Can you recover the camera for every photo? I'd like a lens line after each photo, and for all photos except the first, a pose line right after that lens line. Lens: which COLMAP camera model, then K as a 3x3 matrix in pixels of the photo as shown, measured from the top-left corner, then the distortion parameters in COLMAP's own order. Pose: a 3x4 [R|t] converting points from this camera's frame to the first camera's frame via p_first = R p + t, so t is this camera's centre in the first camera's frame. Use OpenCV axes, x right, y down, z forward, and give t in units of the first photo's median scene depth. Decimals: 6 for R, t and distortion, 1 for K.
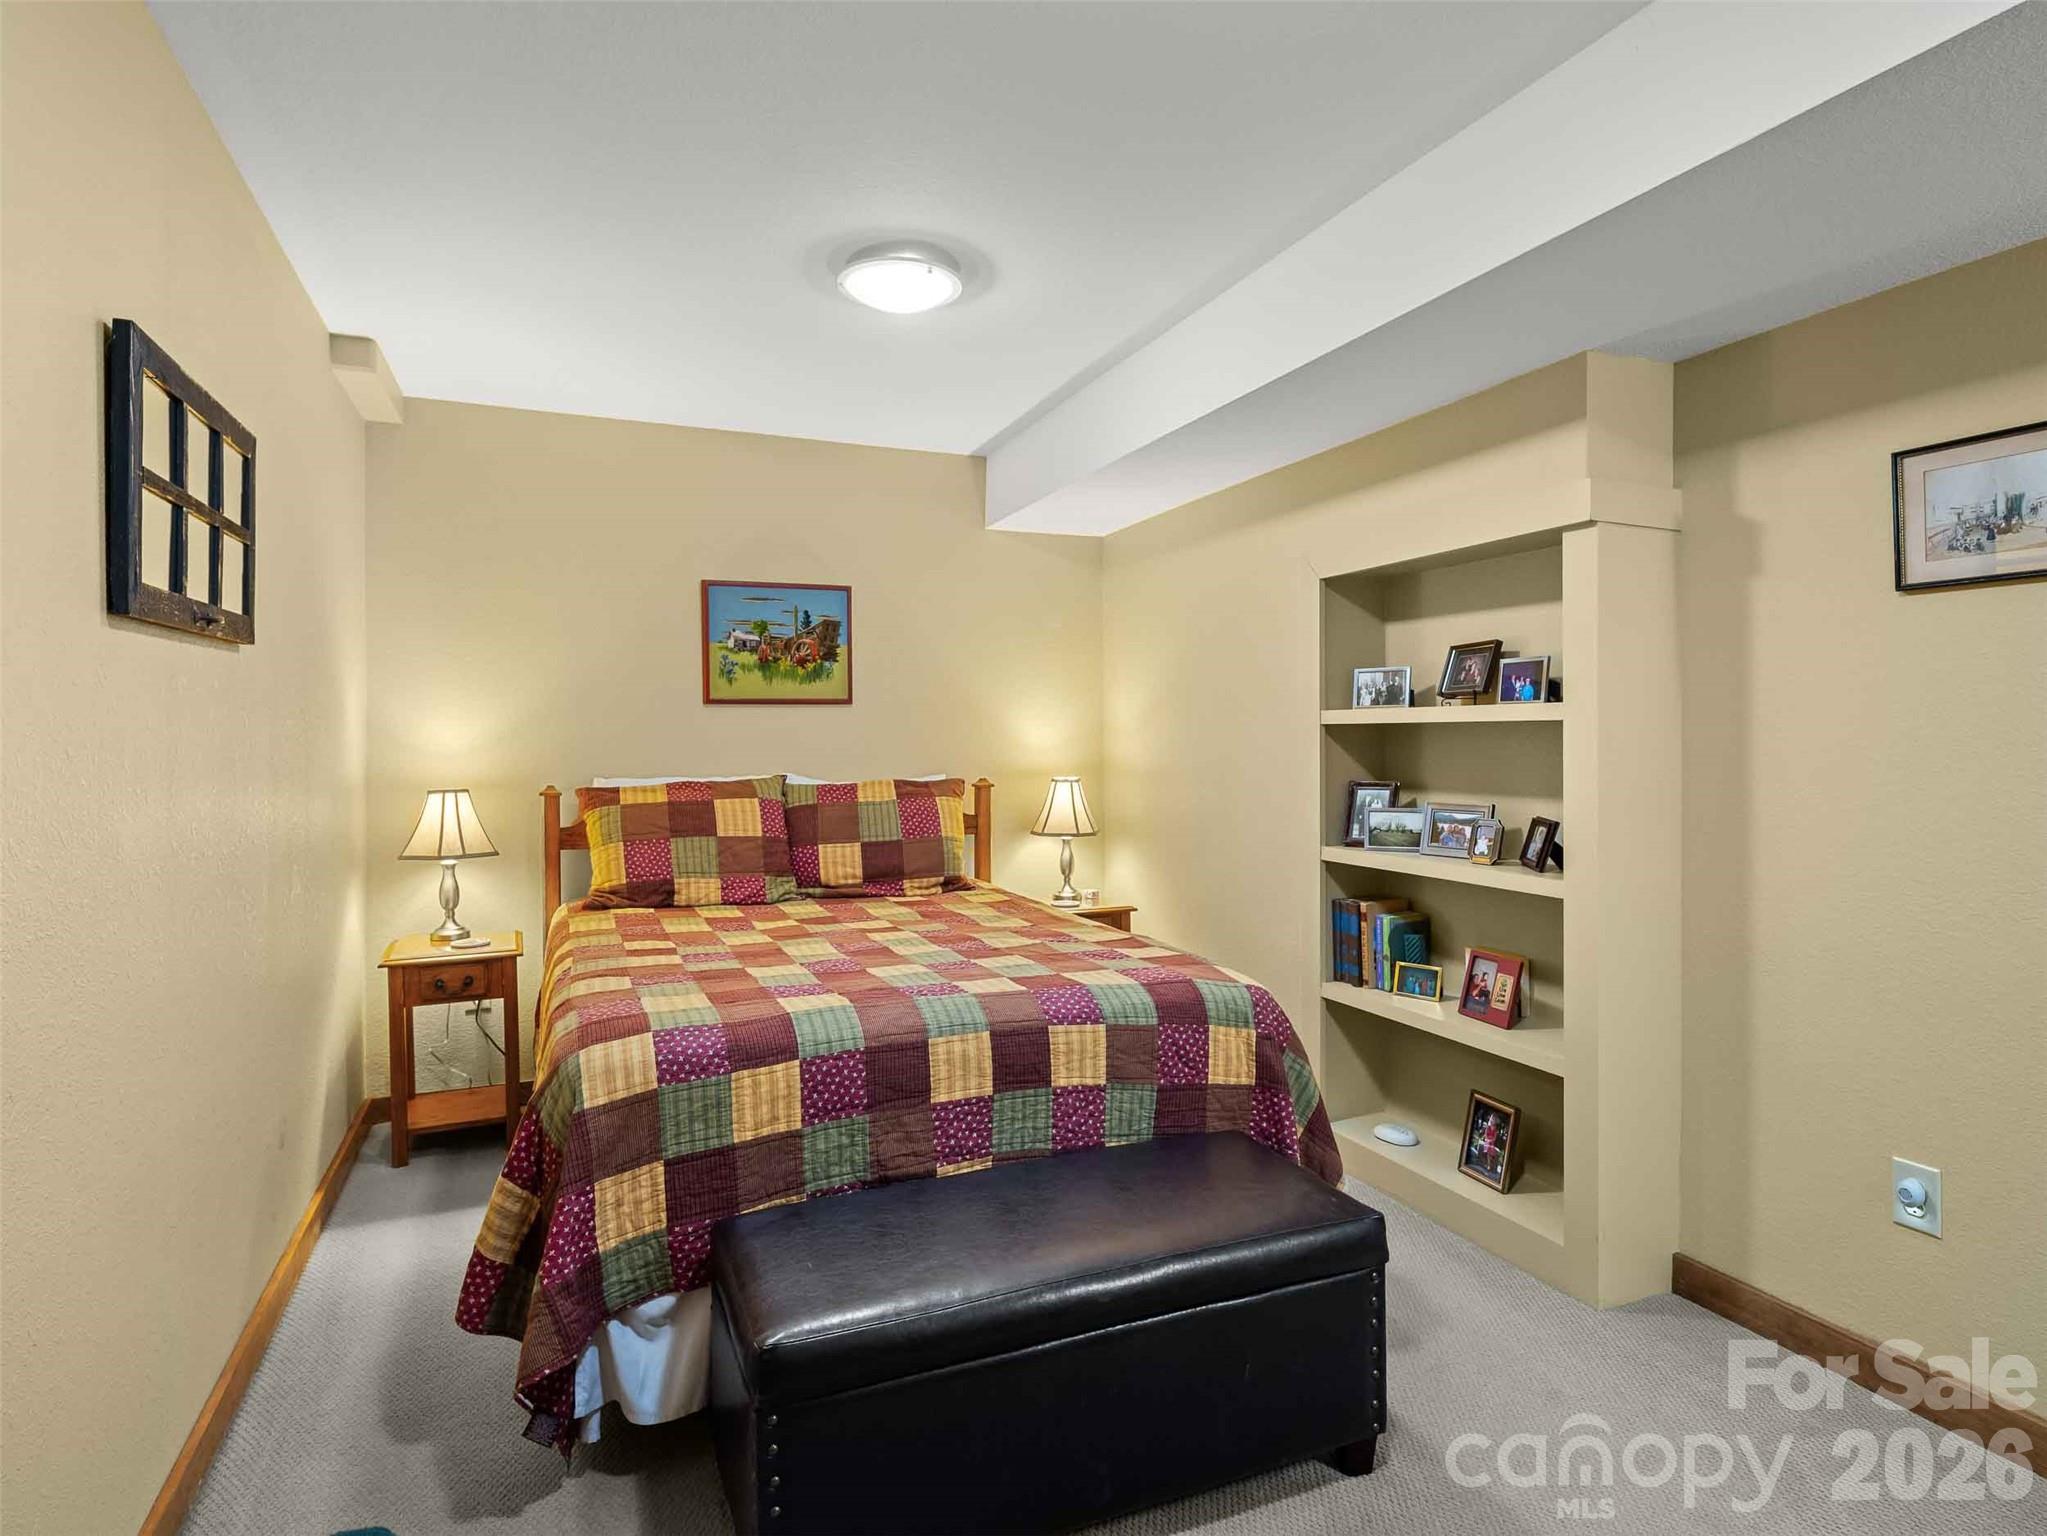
lens RADIAL K [[1120.3, 0, 1021.3], [0, 1120.3, 751.3], [0, 0, 1]] dist [-0.000216, -0.001753]
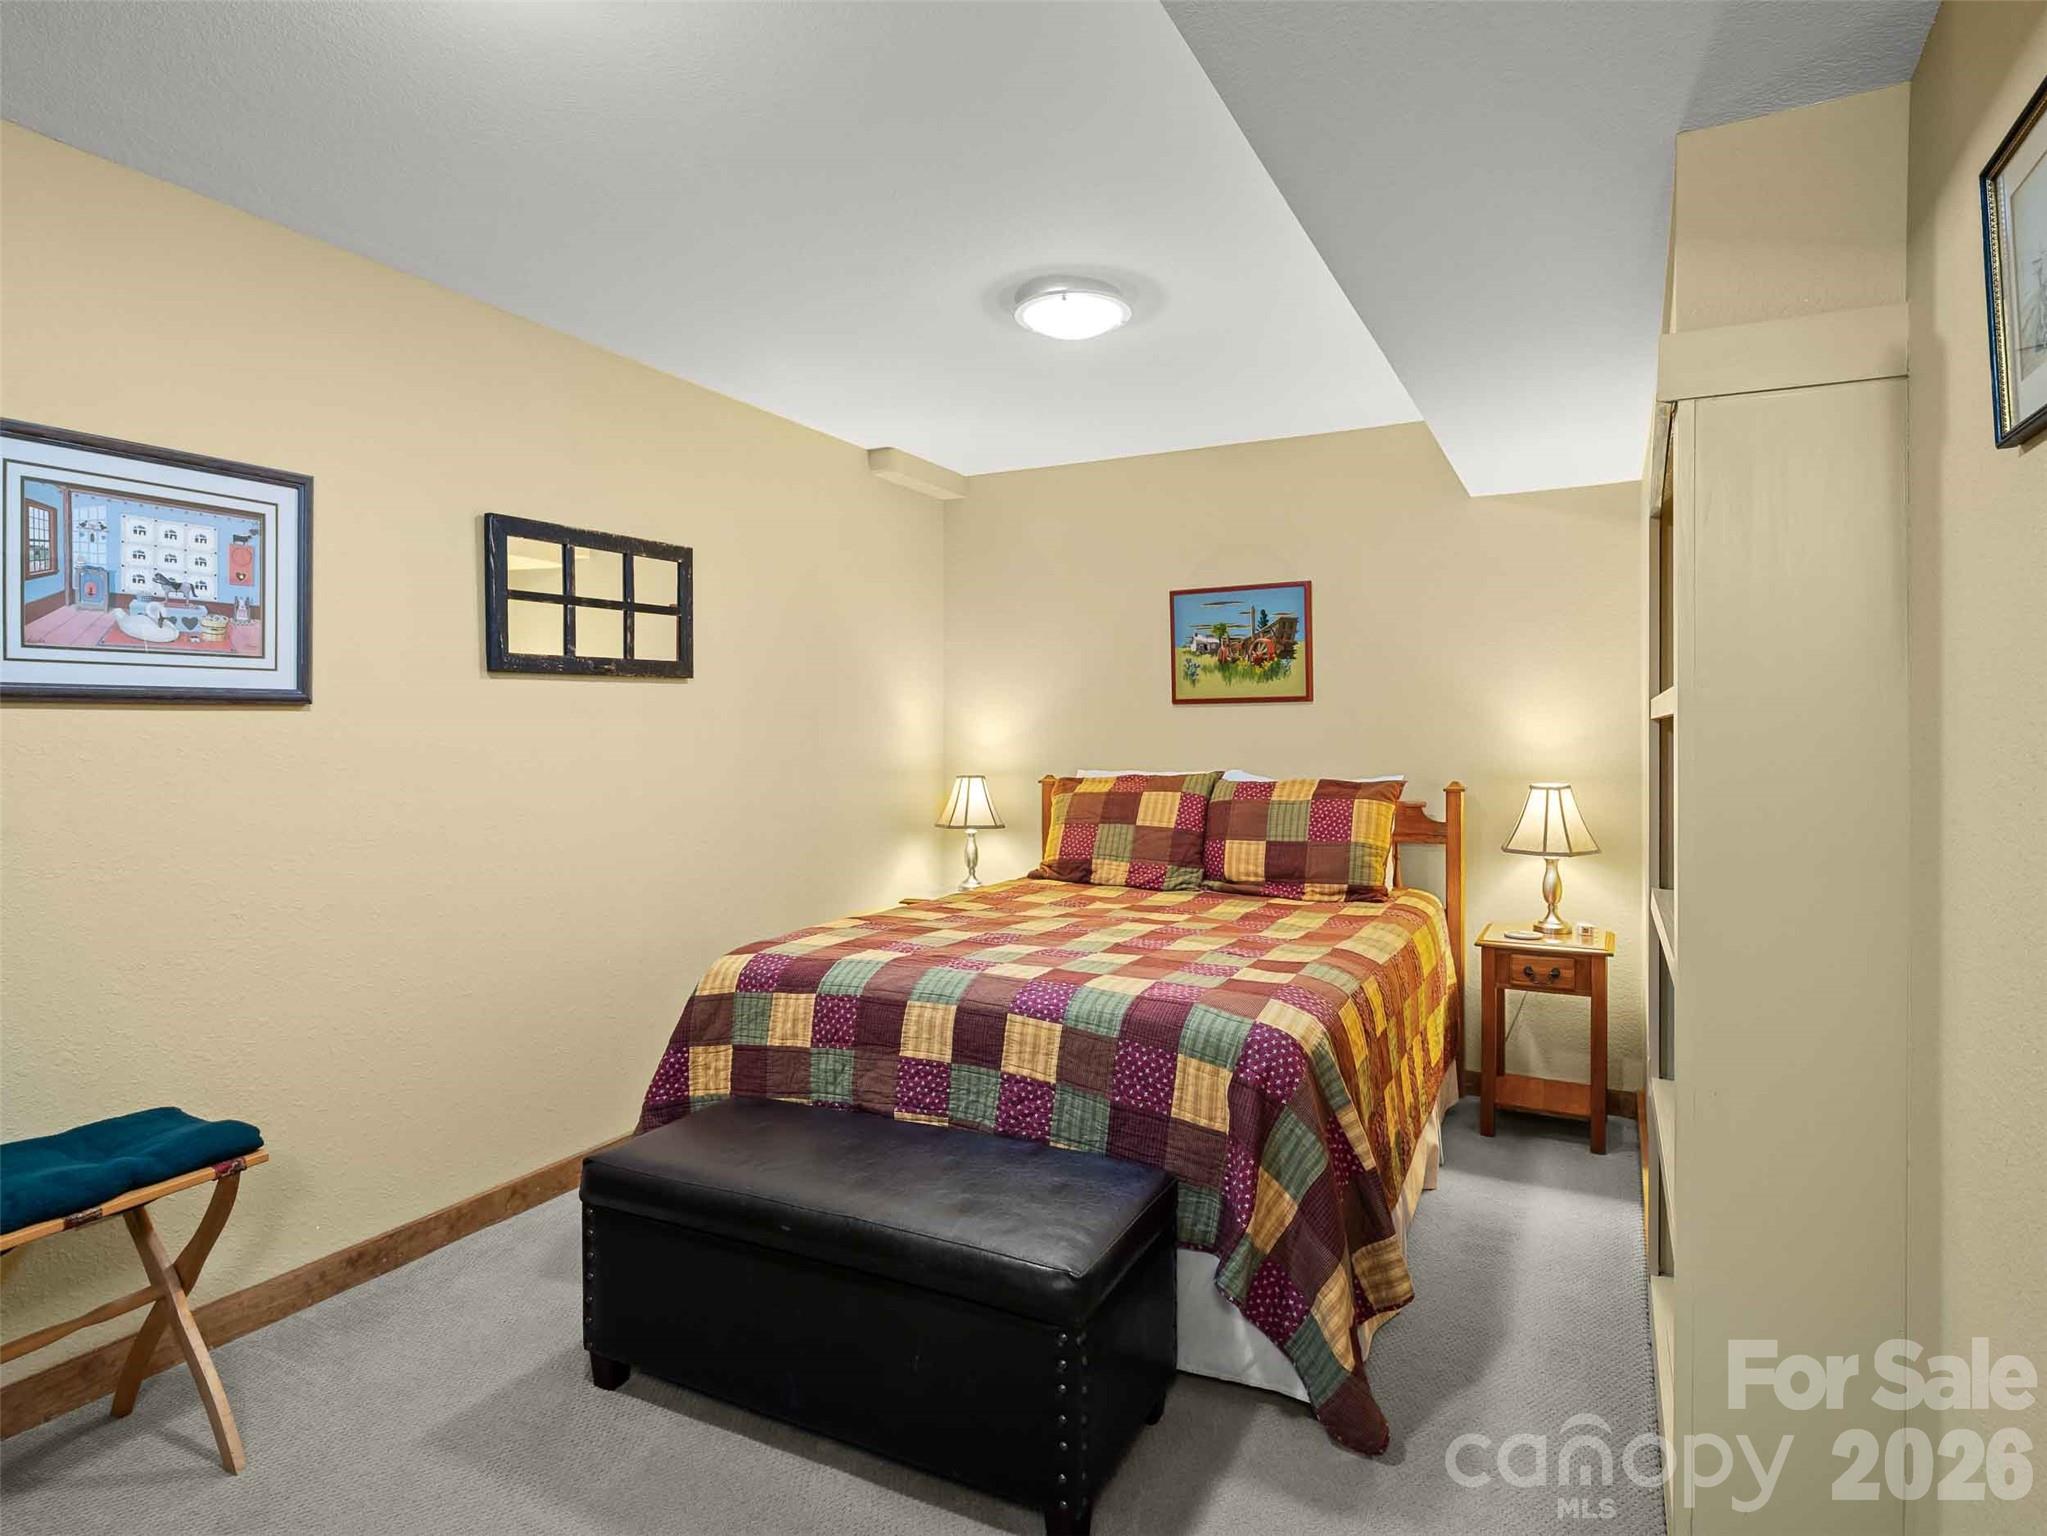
lens RADIAL K [[1120.3, 0, 1026.0], [0, 1120.3, 759.9], [0, 0, 1]] dist [-0.000216, -0.001753]
pose [[0.641855, 0.017049, -0.766636, 0.499290], [-0.008298, 0.999849, 0.015288, -0.004164], [0.766781, -0.003451, 0.641900, 0.206500]]
